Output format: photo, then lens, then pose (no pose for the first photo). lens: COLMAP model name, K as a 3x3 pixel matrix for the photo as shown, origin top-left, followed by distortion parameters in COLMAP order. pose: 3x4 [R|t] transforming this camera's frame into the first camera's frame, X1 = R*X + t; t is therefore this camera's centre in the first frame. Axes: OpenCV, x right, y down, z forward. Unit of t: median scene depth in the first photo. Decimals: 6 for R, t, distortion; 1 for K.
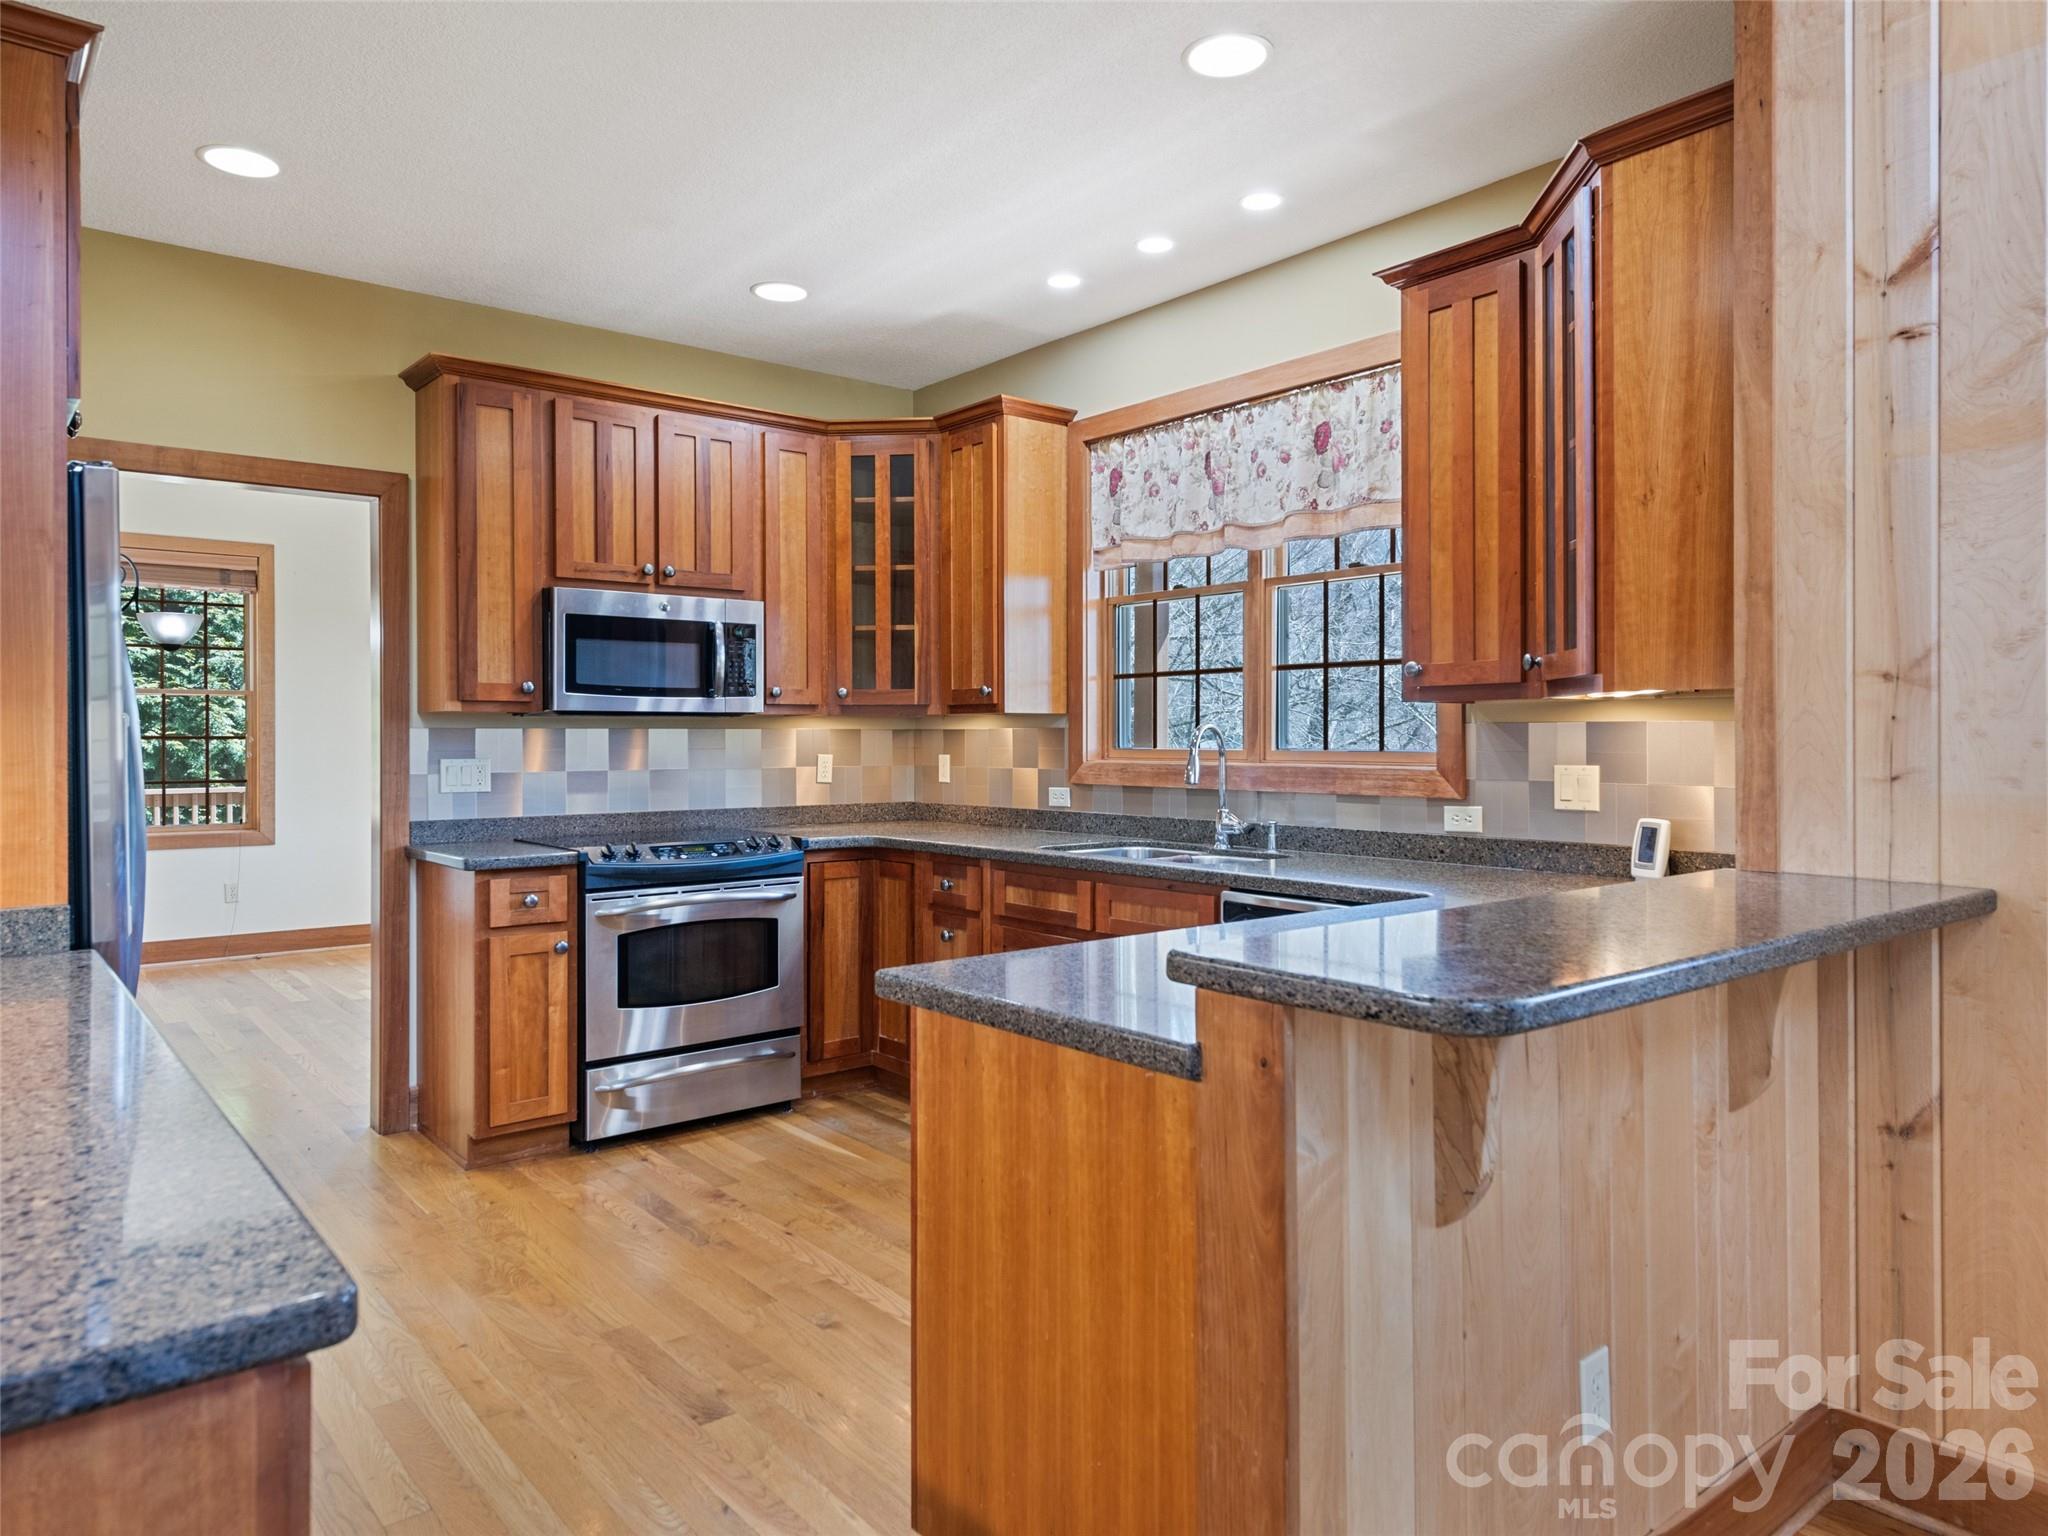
lens RADIAL K [[1348.4, 0, 1027.7], [0, 1348.4, 731.8], [0, 0, 1]] dist [0.052253, 0.001526]
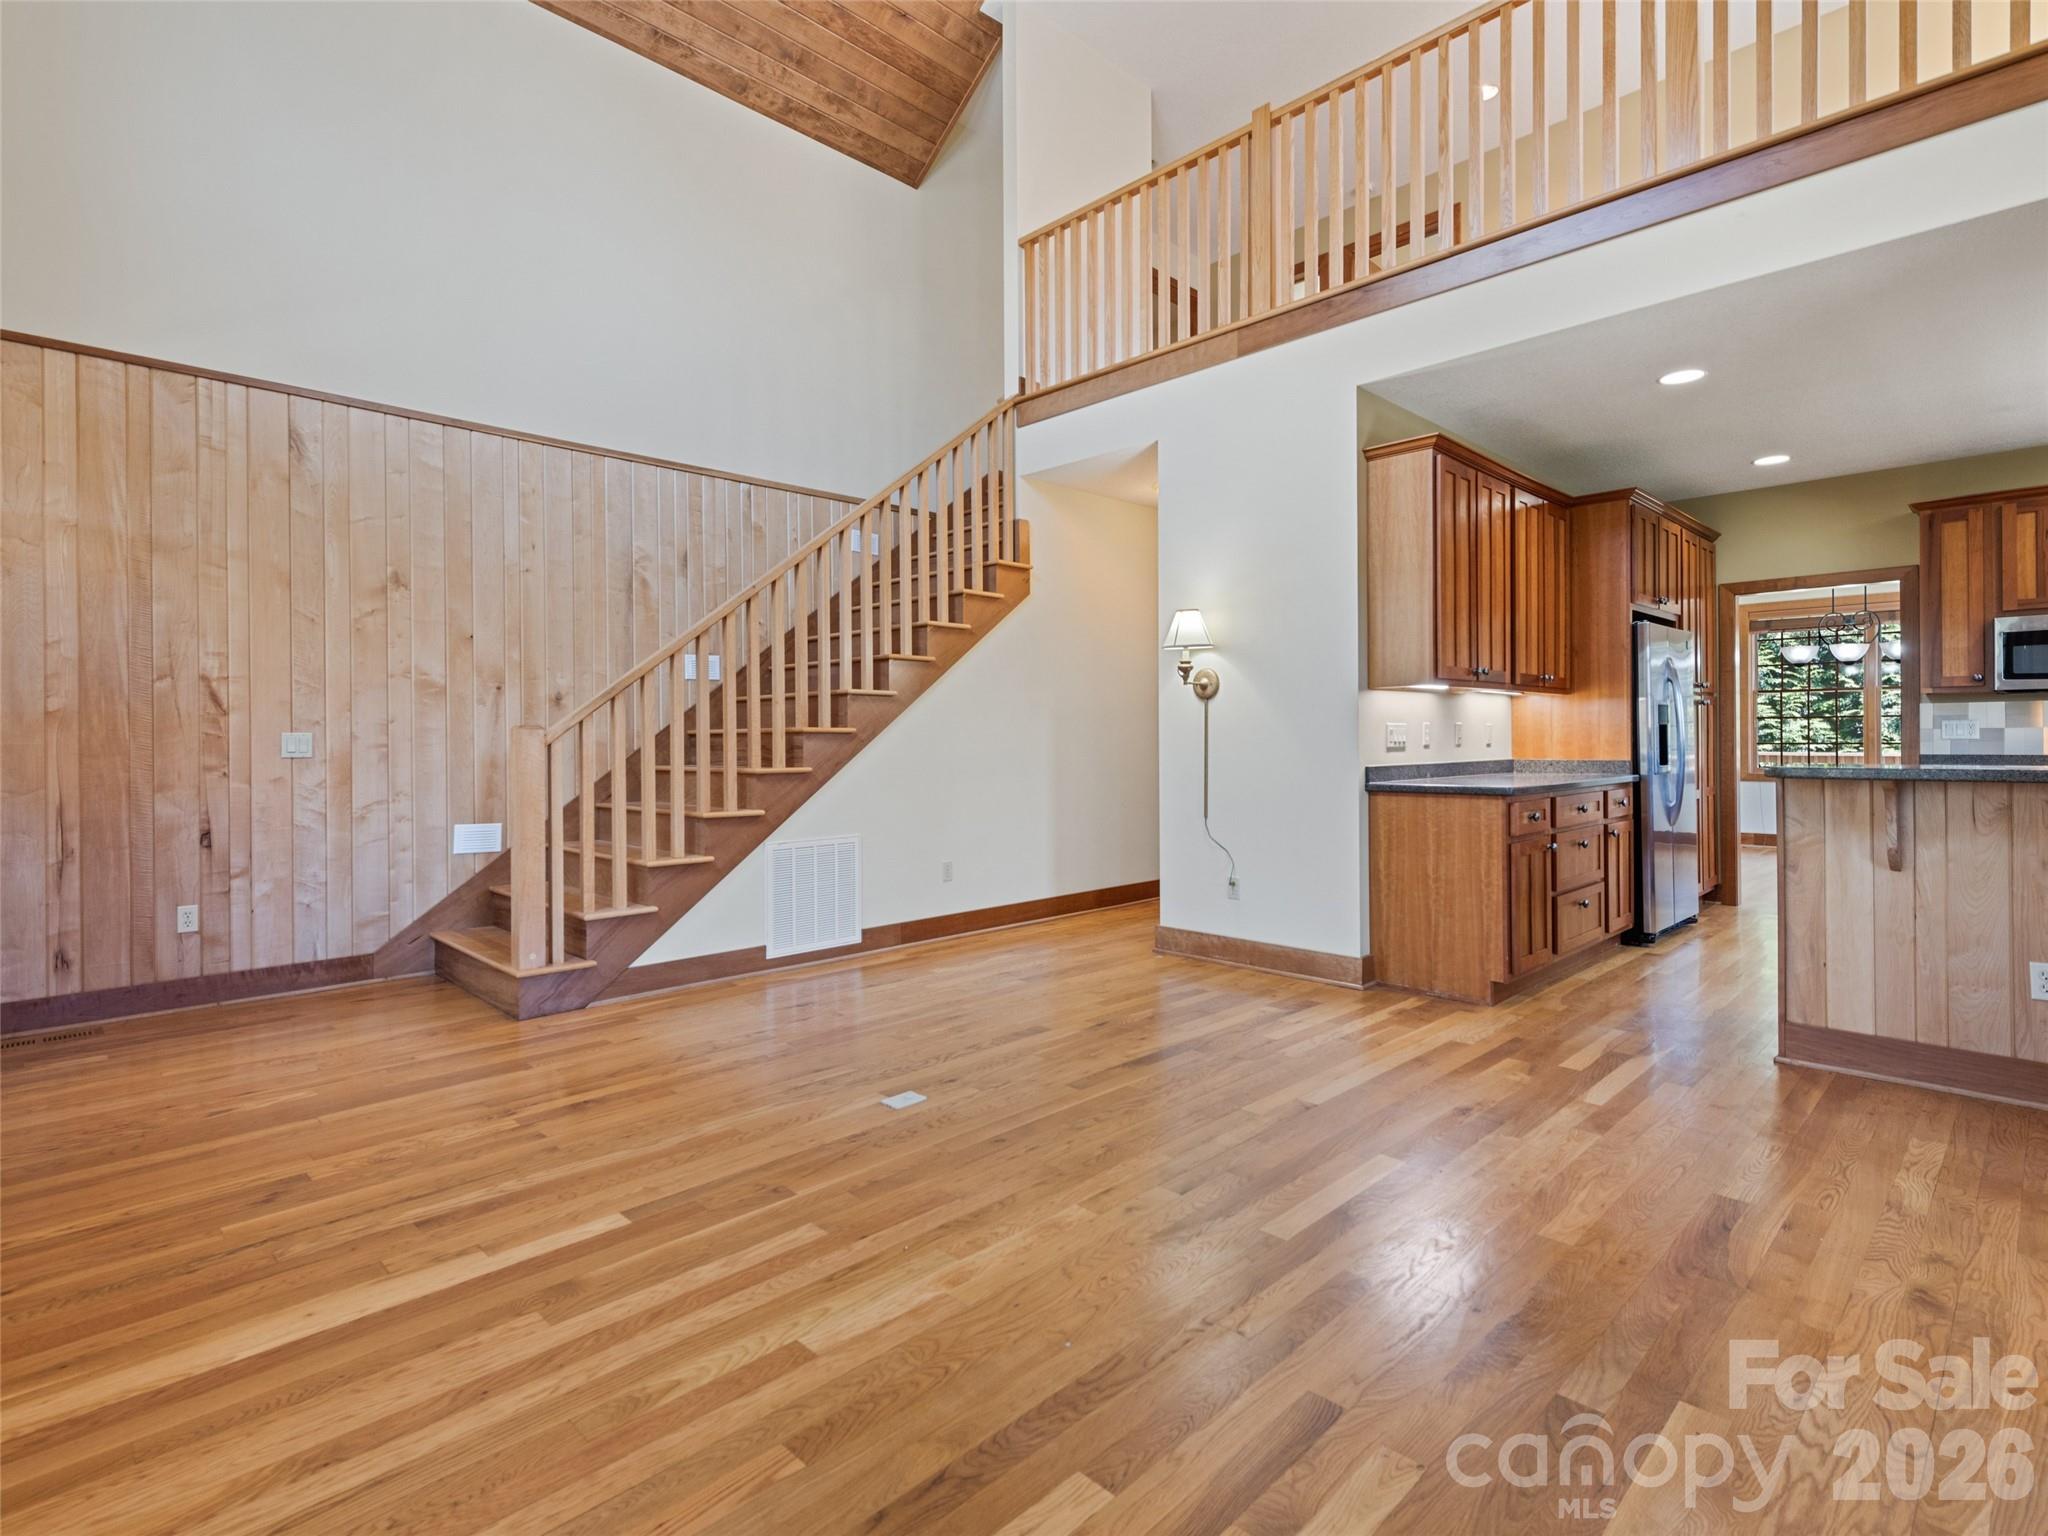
lens RADIAL K [[1012.3, 0, 1024.6], [0, 1012.3, 745.2], [0, 0, 1]] dist [0.000924, 0.000018]
pose [[0.095553, 0.004276, -0.995415, 0.785840], [0.012234, 0.999910, 0.005470, 0.030960], [0.995349, -0.012700, 0.095492, -0.324649]]
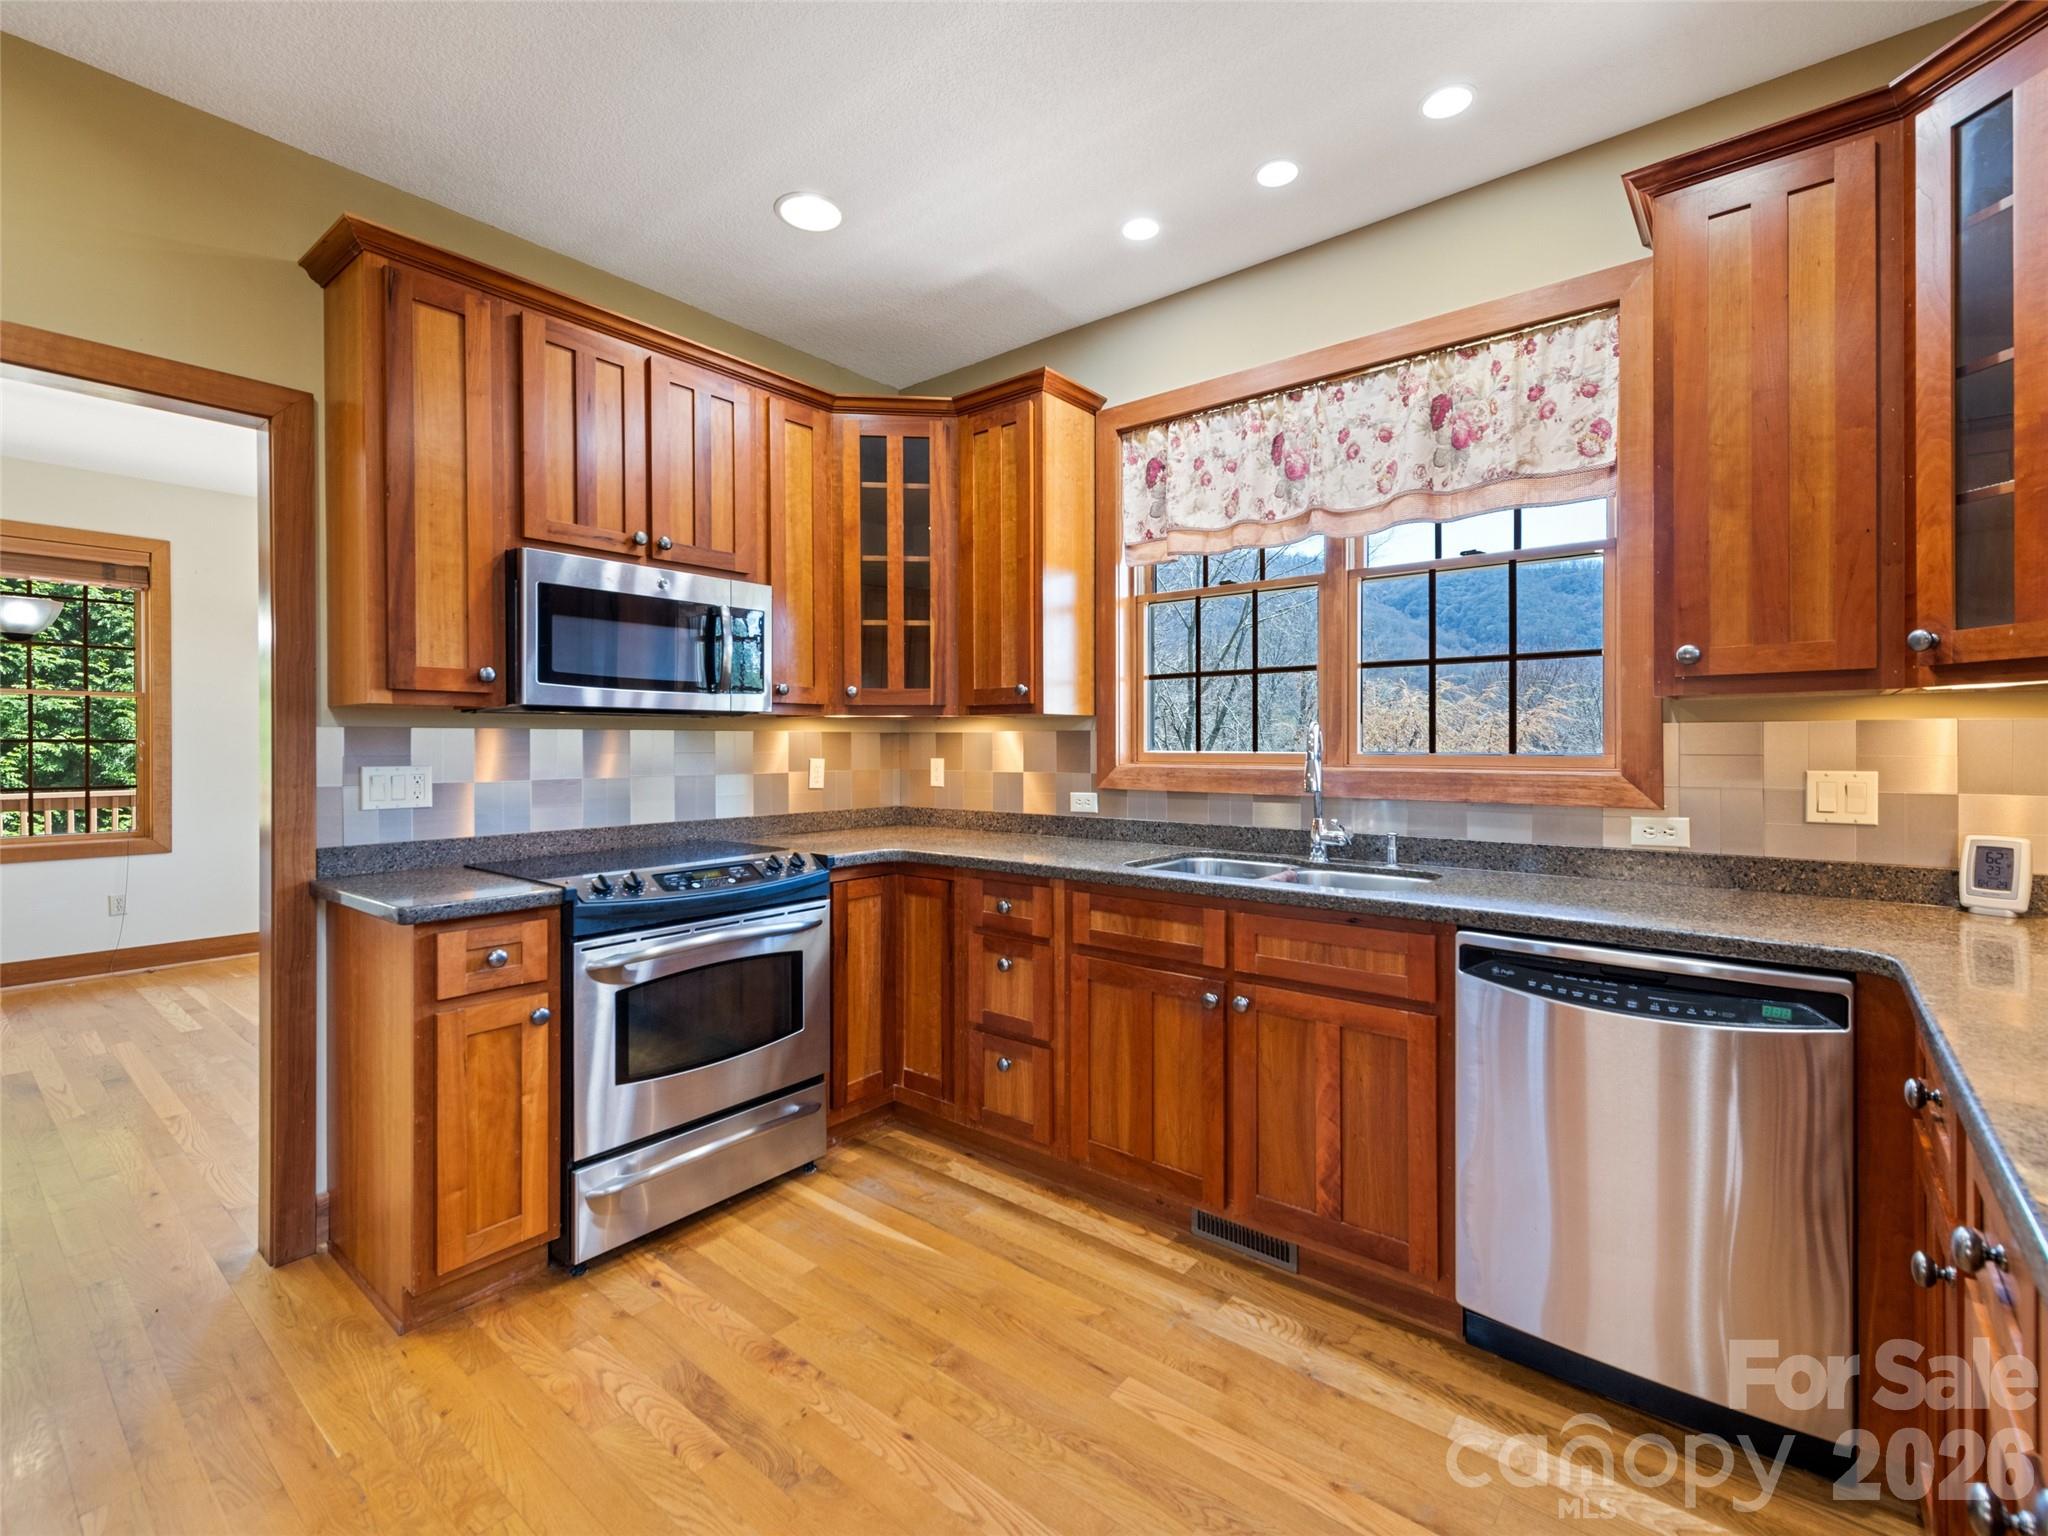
lens RADIAL K [[928.3, 0, 1017.9], [0, 928.3, 742.9], [0, 0, 1]] dist [0.023419, -0.000836]
pose [[0.980091, 0.000503, 0.198548, -0.173242], [-0.001234, 0.999993, 0.003556, 0.004175], [-0.198545, -0.003730, 0.980085, 0.406962]]
